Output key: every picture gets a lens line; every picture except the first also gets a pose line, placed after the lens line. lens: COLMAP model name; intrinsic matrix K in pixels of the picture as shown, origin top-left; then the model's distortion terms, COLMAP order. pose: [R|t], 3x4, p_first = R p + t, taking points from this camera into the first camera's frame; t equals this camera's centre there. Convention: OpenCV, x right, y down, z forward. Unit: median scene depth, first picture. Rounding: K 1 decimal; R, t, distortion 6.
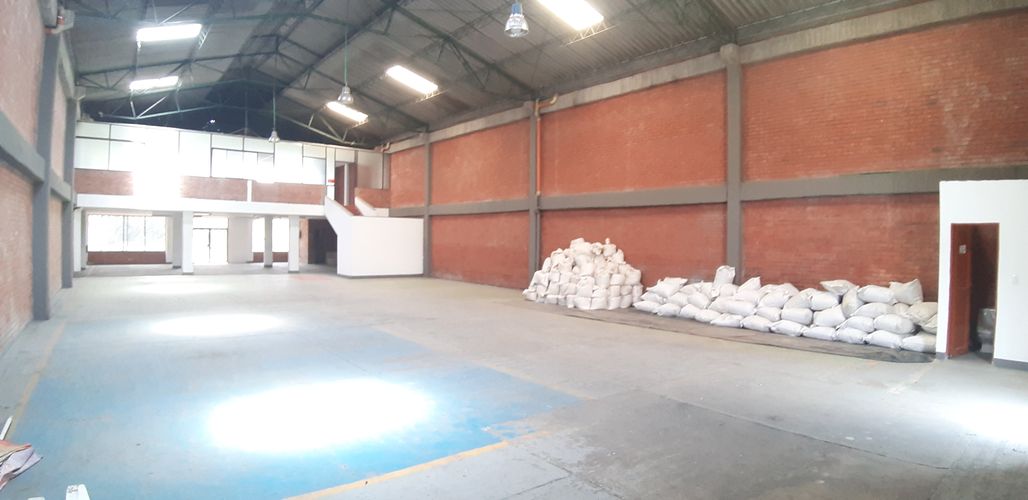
lens RADIAL K [[533.0, 0, 514.0], [0, 533.0, 250.0], [0, 0, 1]] dist [-0.071195, -0.026009]
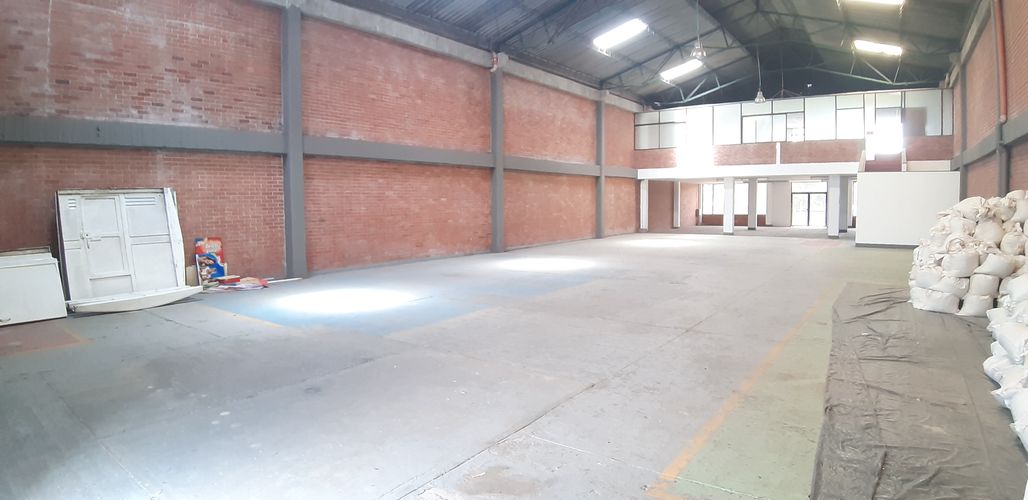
lens RADIAL K [[533.0, 0, 514.0], [0, 533.0, 250.0], [0, 0, 1]] dist [-0.071195, -0.026009]
pose [[0.258326, 0.063918, -0.963941, 0.385903], [-0.003892, 0.997870, 0.065125, 0.009182], [0.966050, -0.013072, 0.258024, 0.299685]]
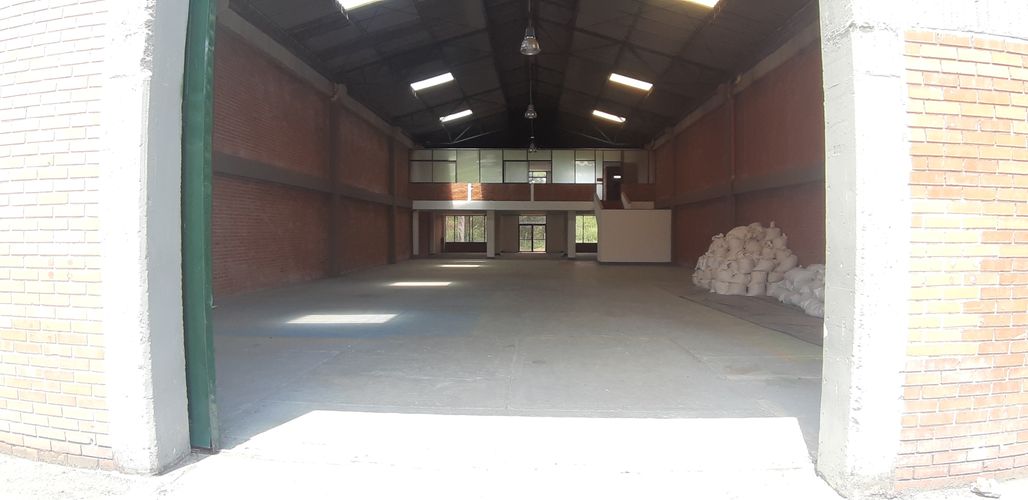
lens RADIAL K [[537.2, 0, 518.3], [0, 537.2, 251.2], [0, 0, 1]] dist [-0.110247, 0.000472]
pose [[0.761692, 0.007745, -0.647893, 0.333808], [-0.003836, 0.999965, 0.007443, 0.018834], [0.647928, -0.003184, 0.761695, 0.021226]]
